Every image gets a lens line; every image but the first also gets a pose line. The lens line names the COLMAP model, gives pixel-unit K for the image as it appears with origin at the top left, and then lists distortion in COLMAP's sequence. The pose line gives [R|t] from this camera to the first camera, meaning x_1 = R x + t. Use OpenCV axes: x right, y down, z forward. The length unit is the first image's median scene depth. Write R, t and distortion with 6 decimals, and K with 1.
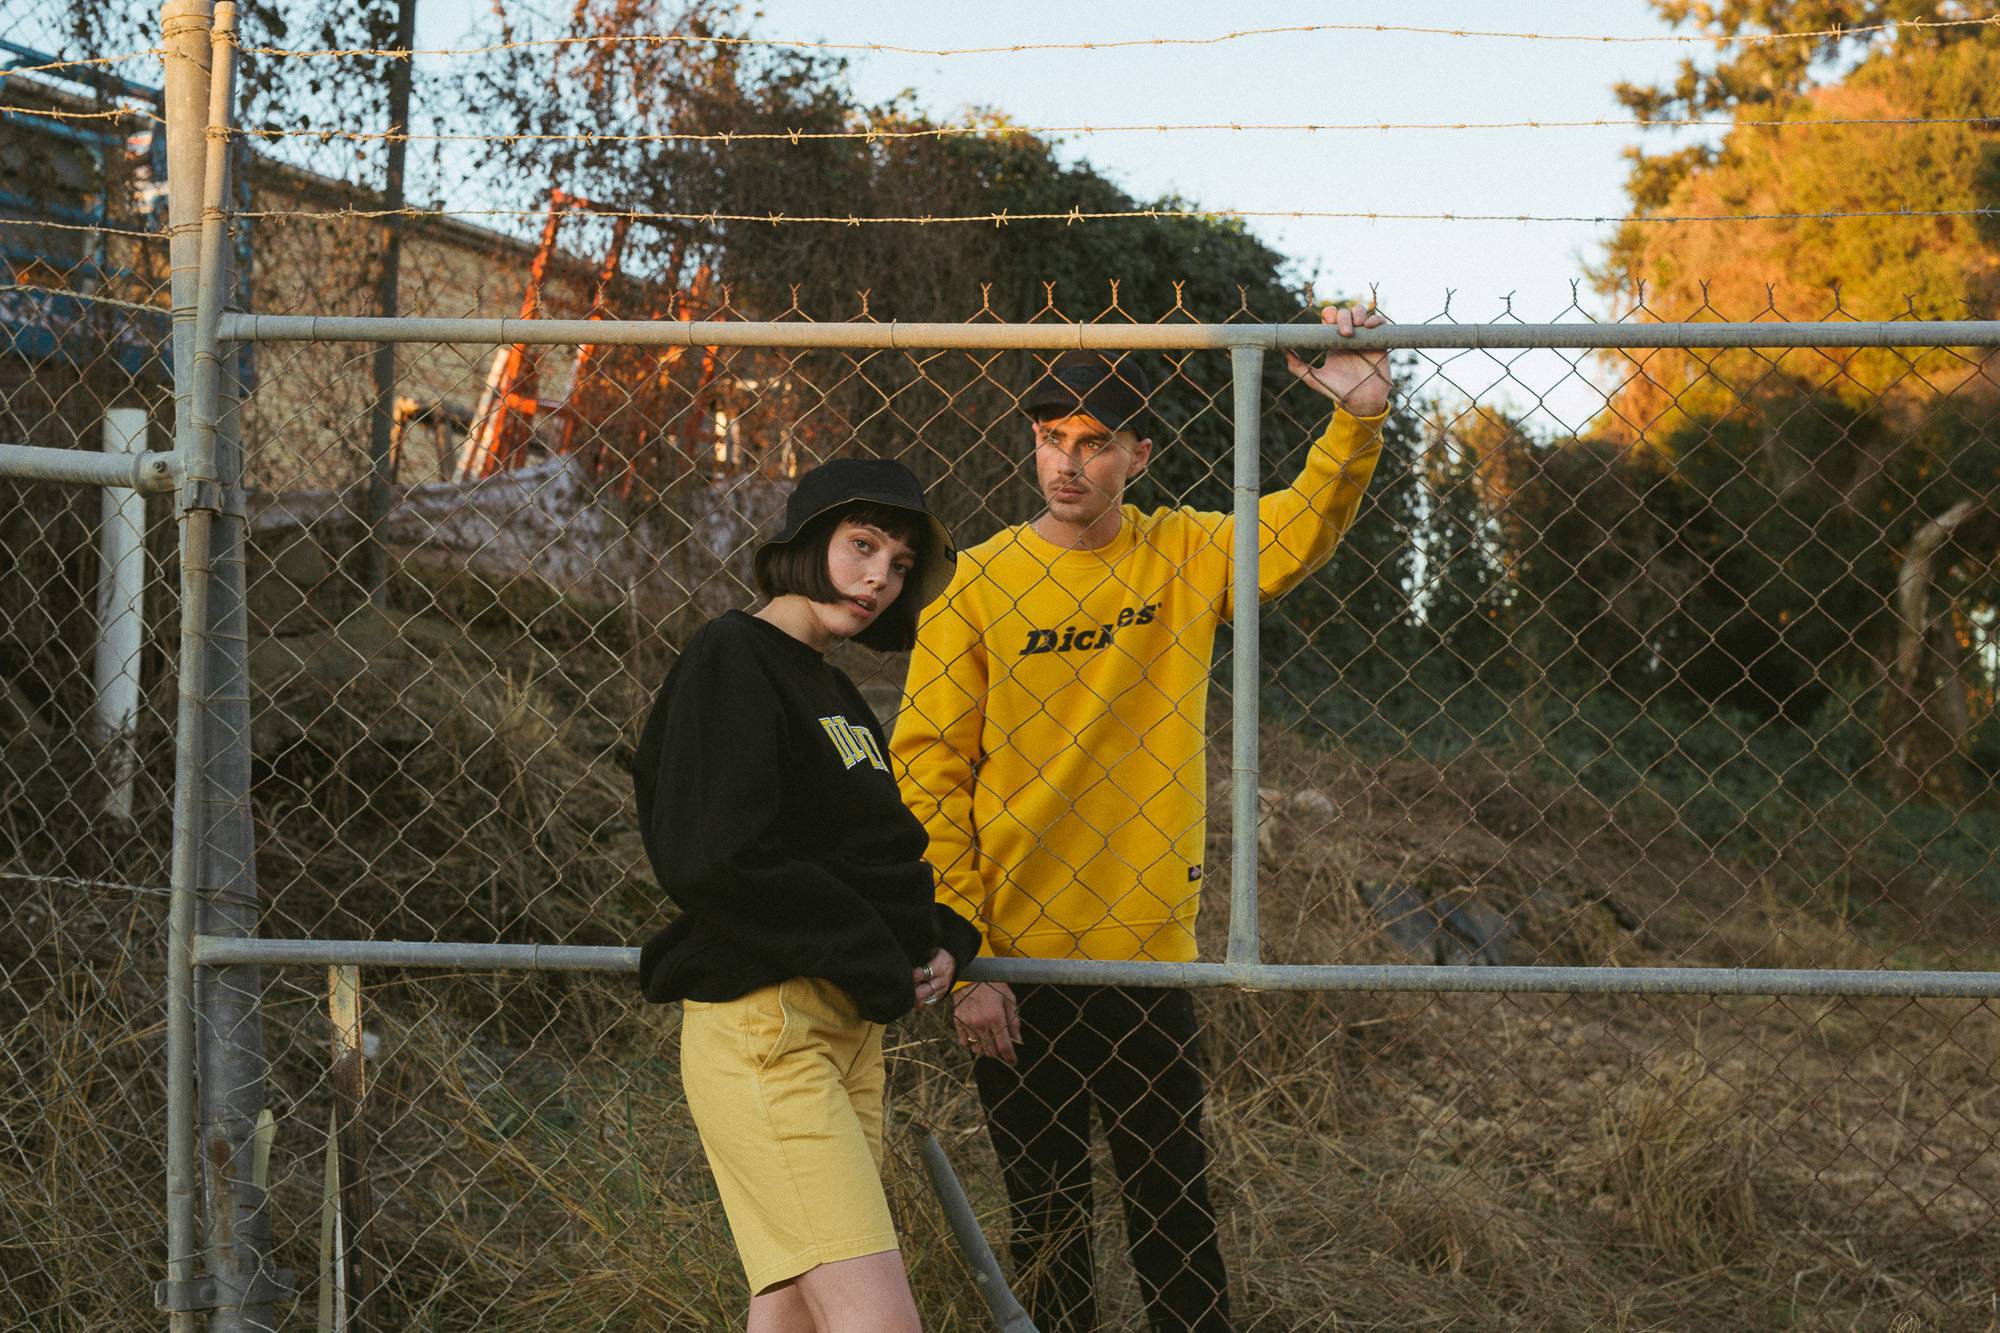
lens RADIAL K [[2845.6, 0, 991.1], [0, 2845.6, 663.8], [0, 0, 1]] dist [0.038262, 0.000000]
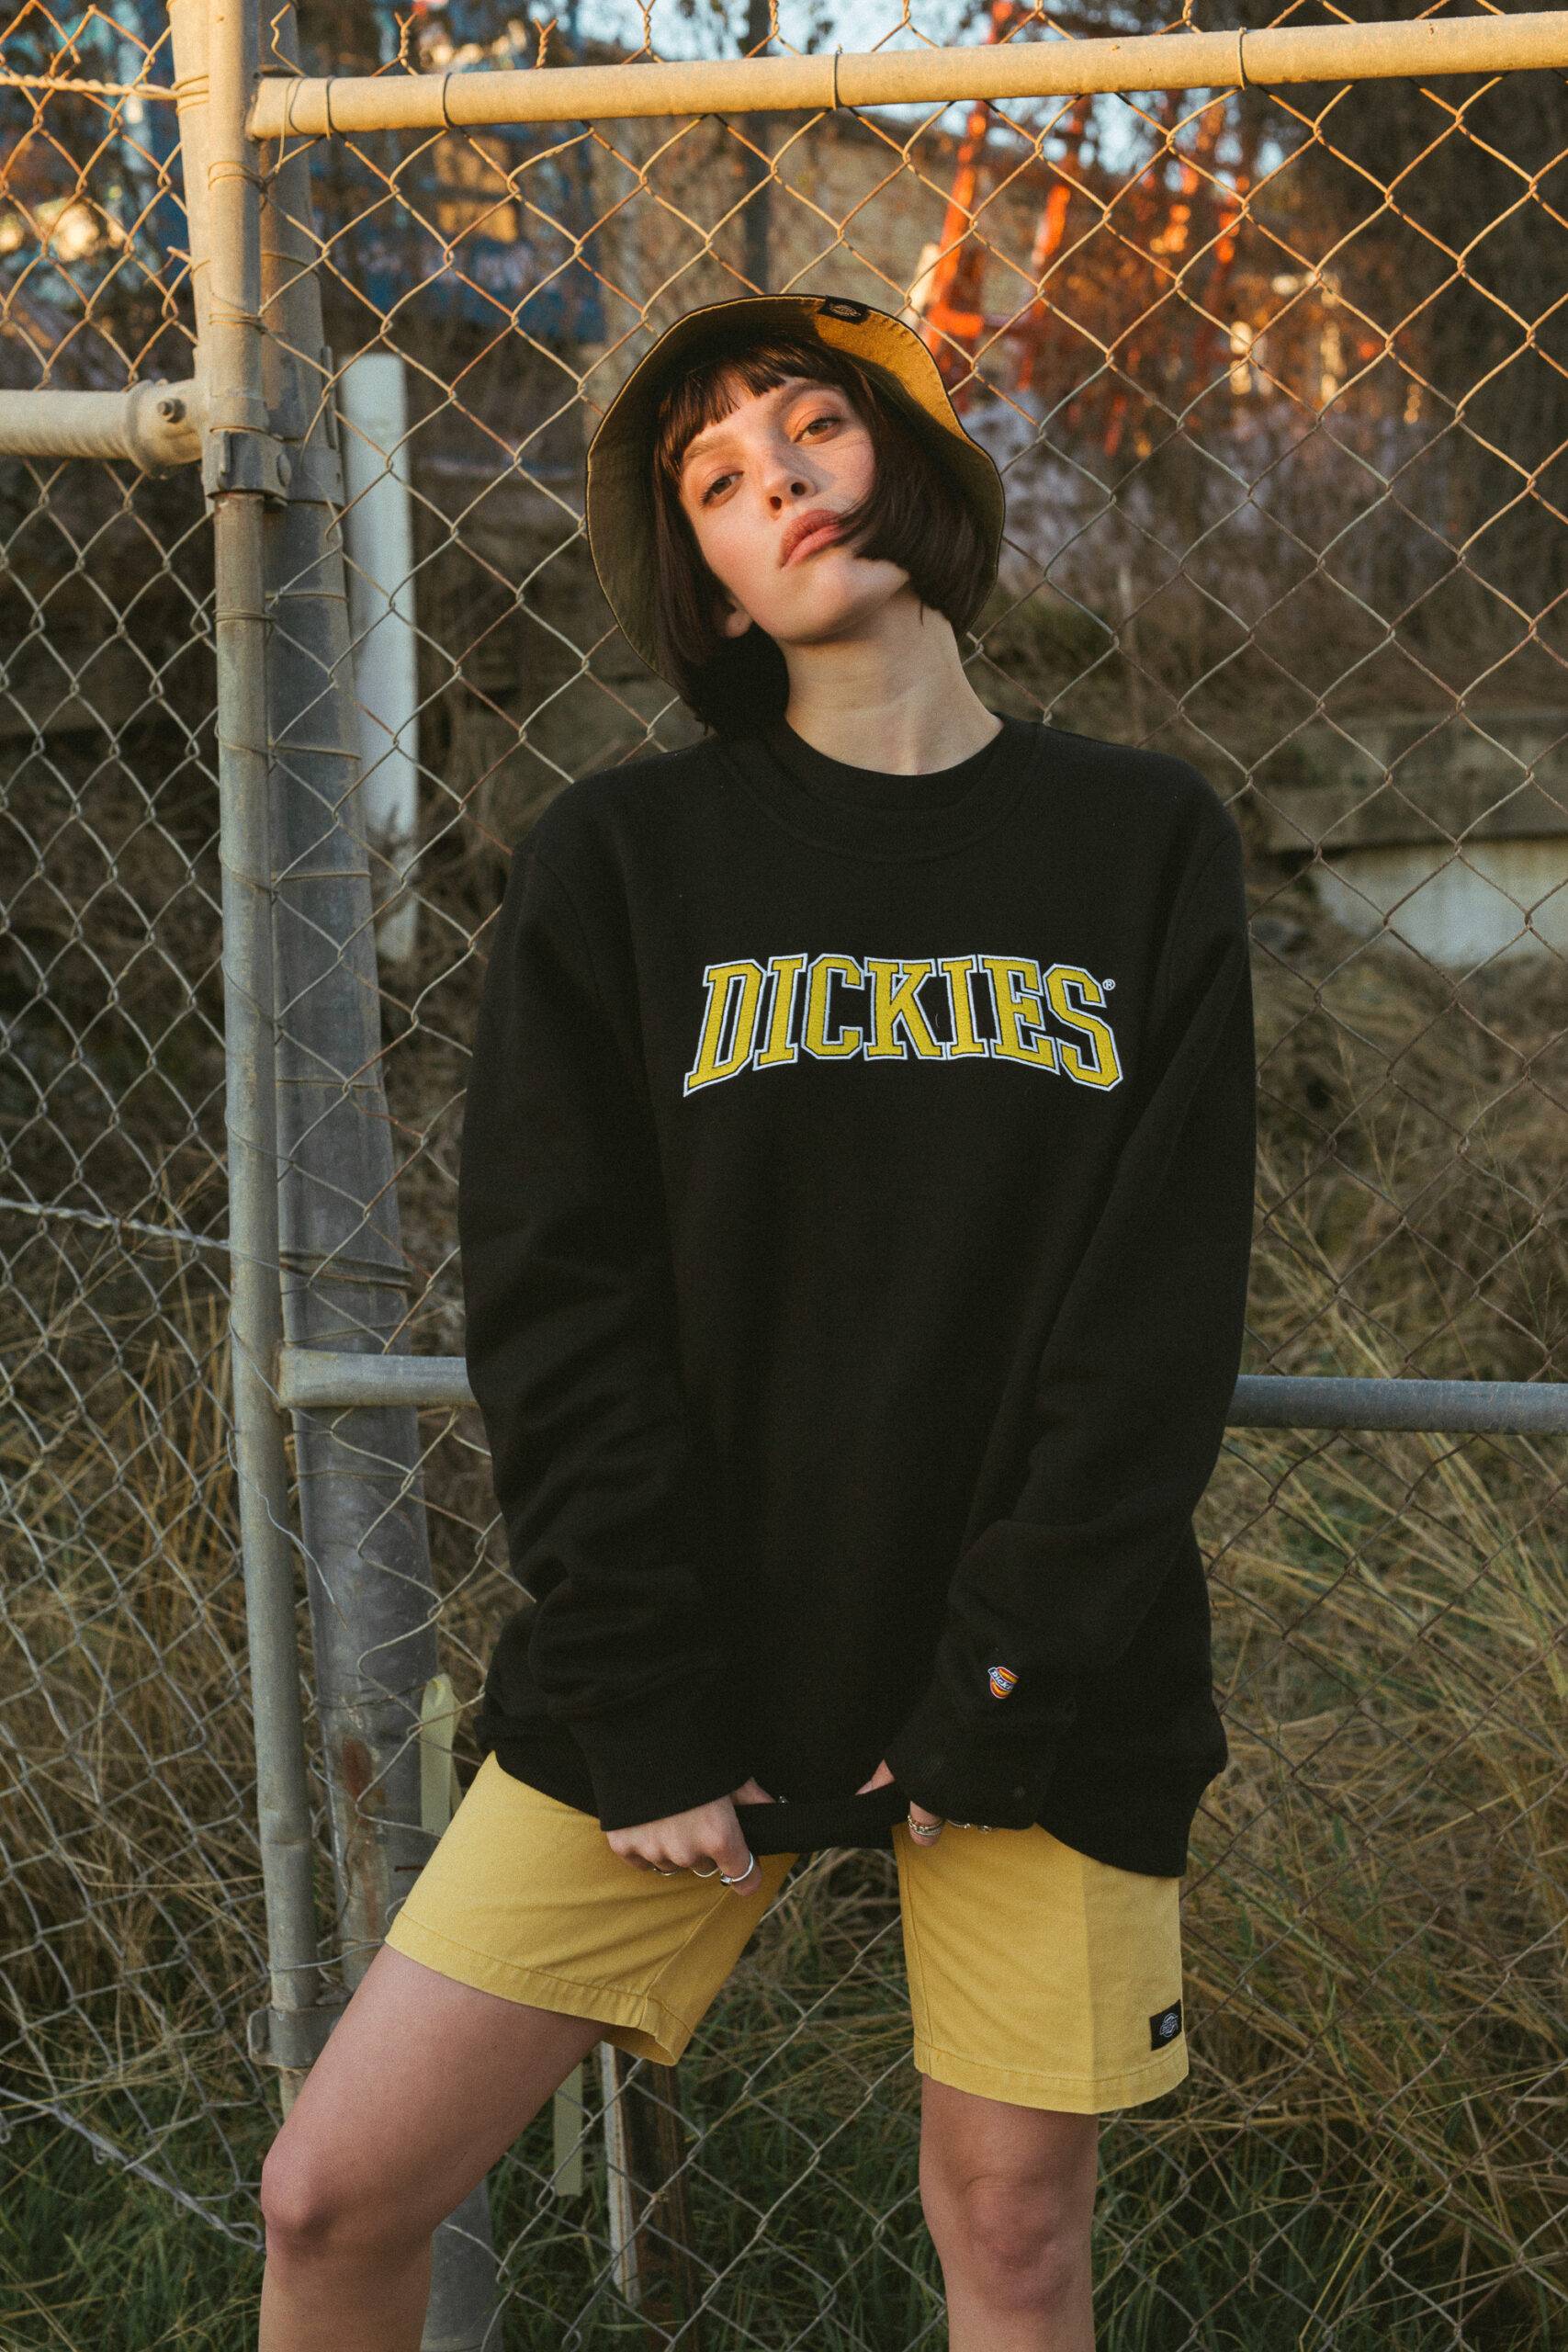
lens RADIAL K [[3346.1, 0, 785.3], [0, 3346.1, 1160.1], [0, 0, 1]] dist [0.038262, 0.000000]
pose [[0.973635, -0.008957, -0.227935, -0.055275], [0.042440, 0.988896, 0.142424, -0.018784], [0.224128, -0.148342, 0.963204, 0.446053]]
